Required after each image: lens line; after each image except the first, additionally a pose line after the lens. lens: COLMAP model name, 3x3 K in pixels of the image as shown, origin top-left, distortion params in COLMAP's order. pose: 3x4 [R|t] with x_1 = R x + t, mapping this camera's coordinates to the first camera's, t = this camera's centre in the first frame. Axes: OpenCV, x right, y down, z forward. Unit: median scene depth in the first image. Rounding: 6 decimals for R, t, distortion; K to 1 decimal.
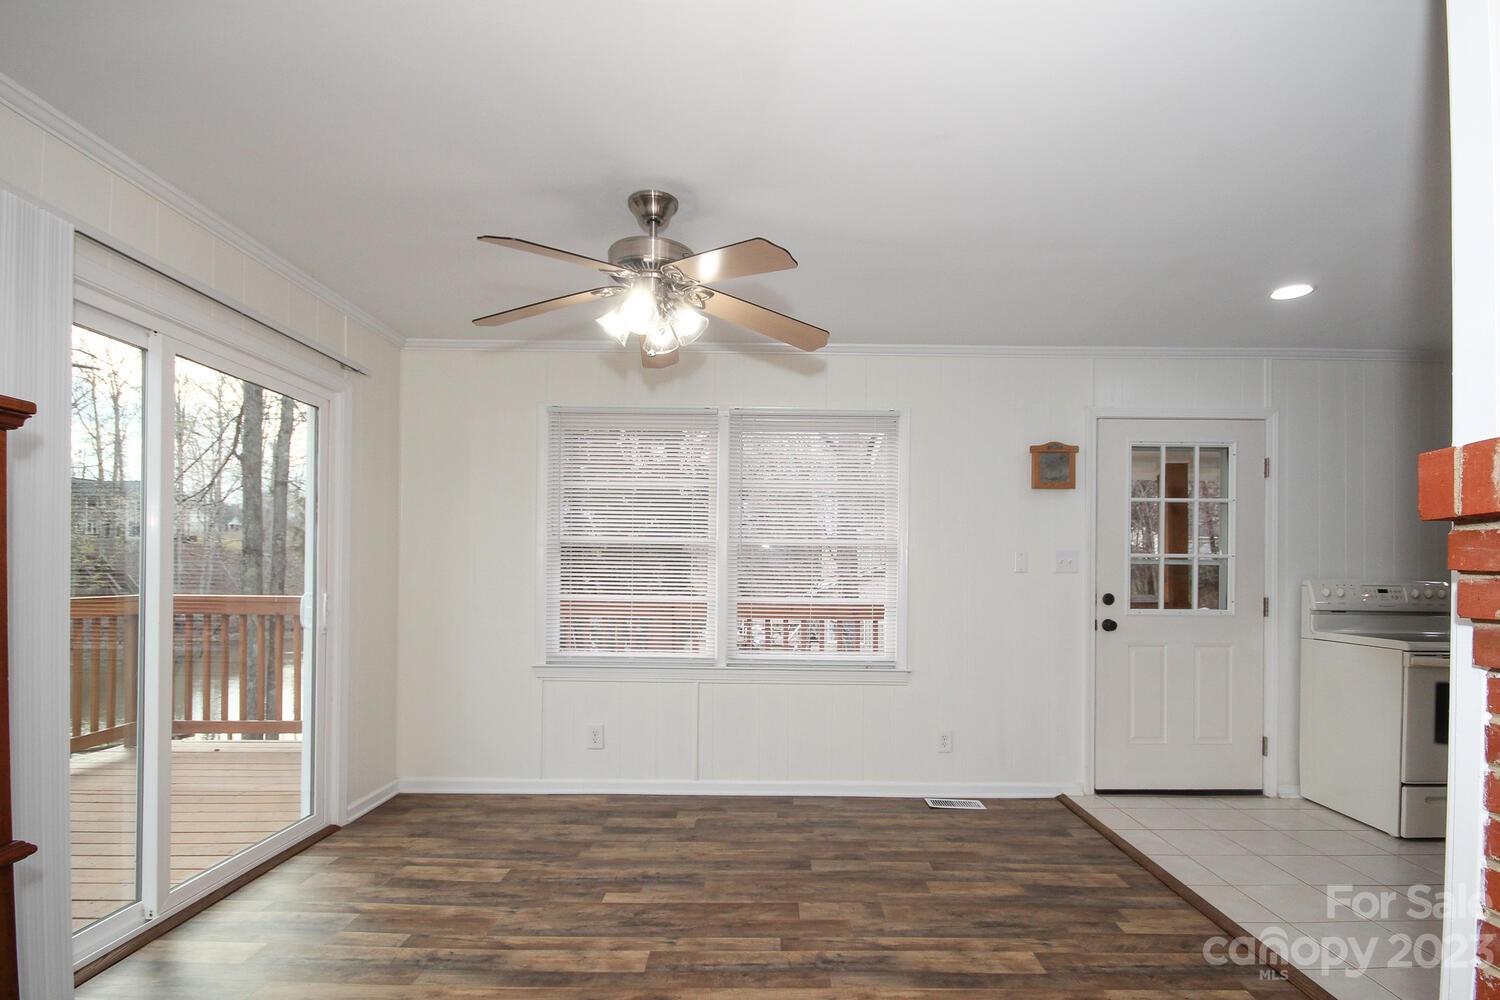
lens RADIAL K [[741.1, 0, 771.6], [0, 741.1, 565.8], [0, 0, 1]] dist [0.000199, 0.000243]
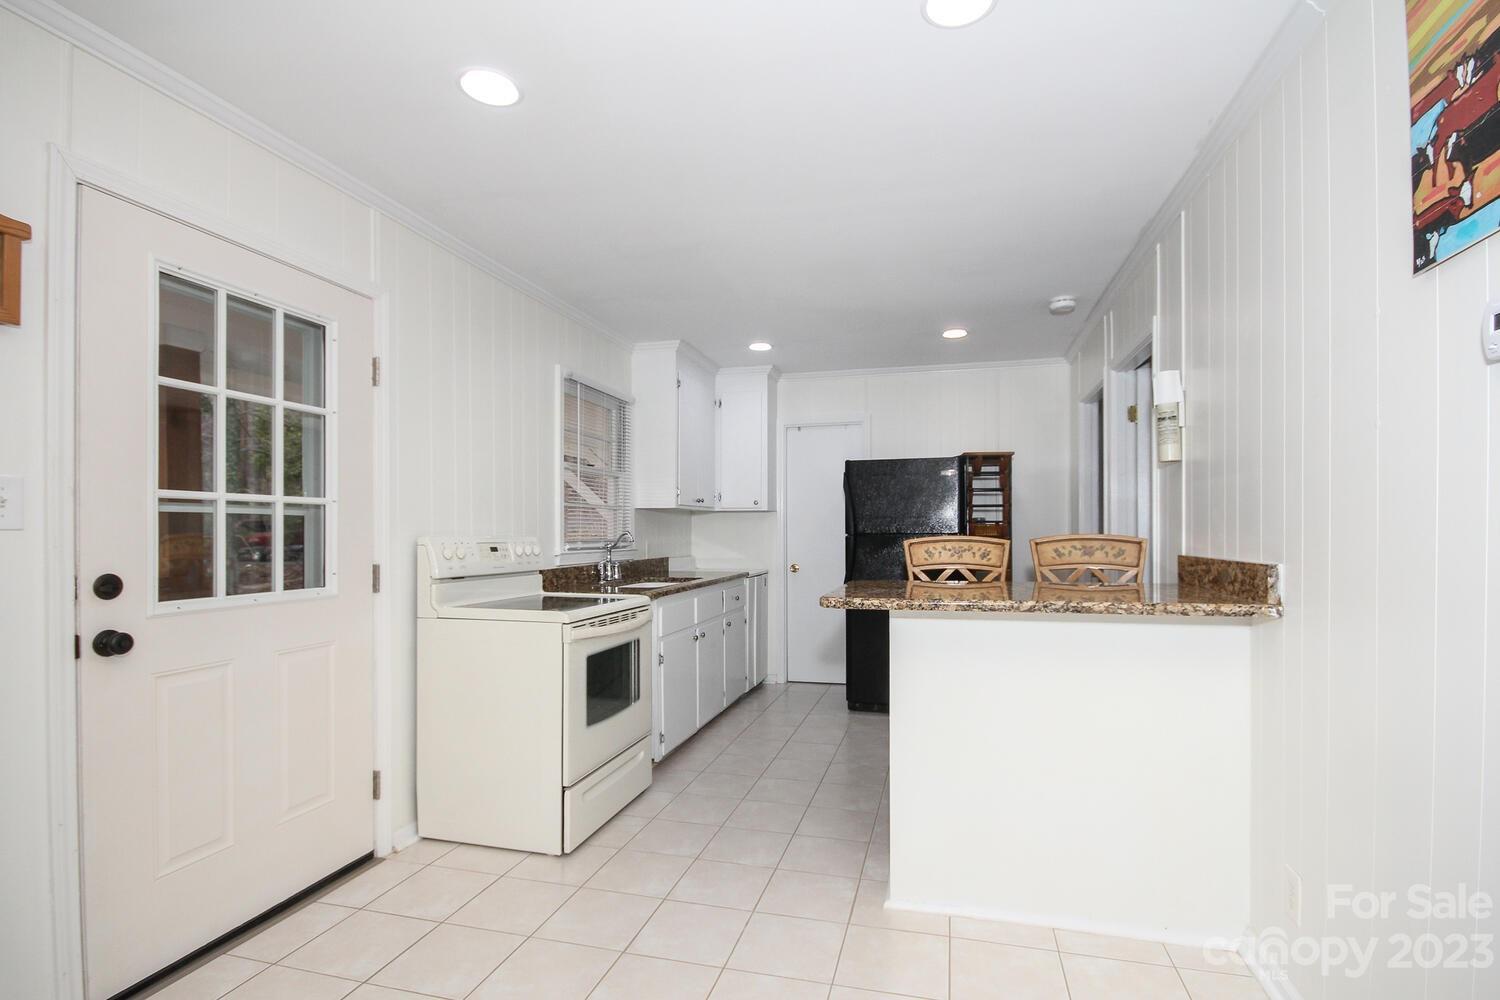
lens RADIAL K [[703.8, 0, 773.0], [0, 703.8, 531.1], [0, 0, 1]] dist [0.002120, -0.012000]
pose [[0.249236, -0.008819, 0.968403, 0.139051], [-0.005435, 0.999930, 0.010505, 0.003875], [-0.968428, -0.007881, 0.249171, 0.495122]]
